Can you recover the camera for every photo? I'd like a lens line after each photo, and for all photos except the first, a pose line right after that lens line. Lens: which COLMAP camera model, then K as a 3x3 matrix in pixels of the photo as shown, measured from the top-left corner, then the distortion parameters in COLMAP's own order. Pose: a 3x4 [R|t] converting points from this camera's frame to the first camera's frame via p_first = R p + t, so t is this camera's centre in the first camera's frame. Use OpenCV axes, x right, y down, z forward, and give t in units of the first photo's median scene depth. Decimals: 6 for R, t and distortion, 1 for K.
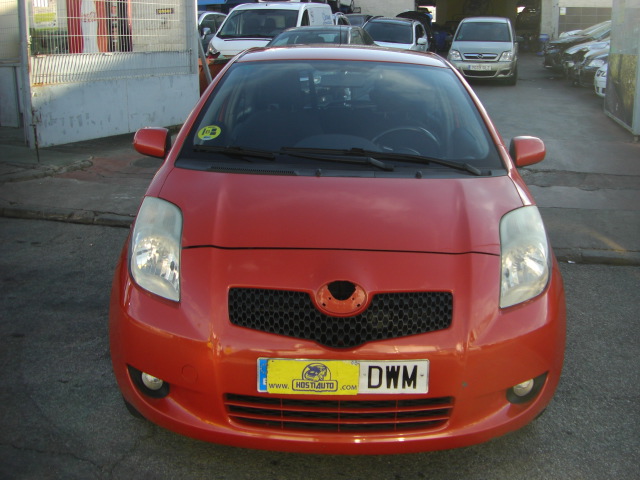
lens RADIAL K [[709.7, 0, 322.2], [0, 709.7, 239.8], [0, 0, 1]] dist [-0.131703, 0.000000]
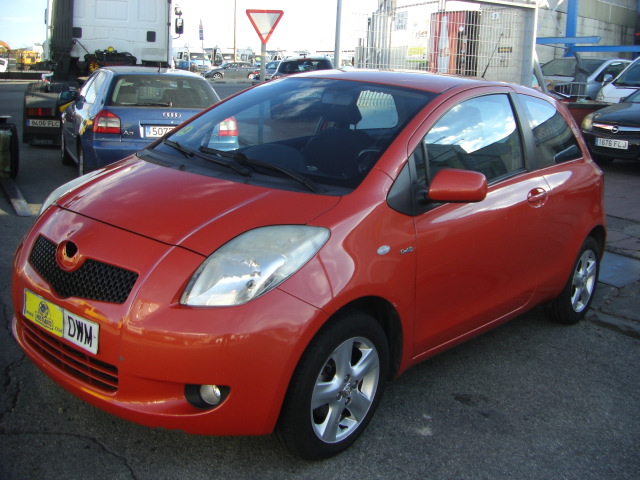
lens RADIAL K [[709.7, 0, 322.0], [0, 709.7, 239.5], [0, 0, 1]] dist [-0.131703, 0.000000]
pose [[0.760754, 0.178823, -0.623920, 1.088334], [-0.219101, 0.975622, 0.012473, -0.053918], [0.610941, 0.127213, 0.781389, 0.328551]]
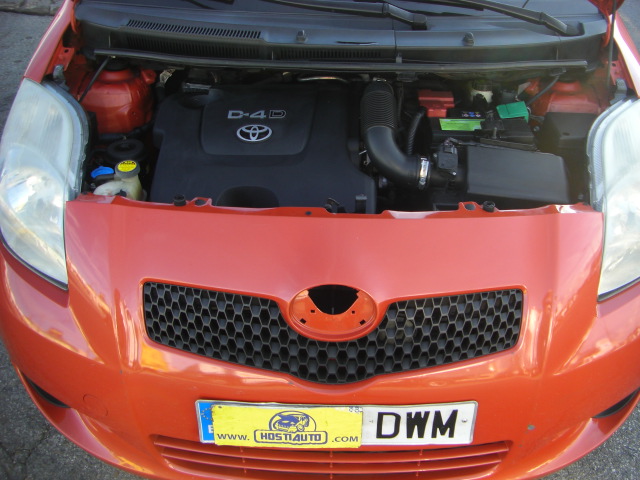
lens RADIAL K [[709.7, 0, 336.7], [0, 709.7, 213.7], [0, 0, 1]] dist [-0.131703, 0.000000]
pose [[0.999985, -0.000868, -0.005338, 0.033294], [0.002566, 0.945013, 0.327022, -0.179503], [0.004760, -0.327030, 0.945002, 0.481091]]
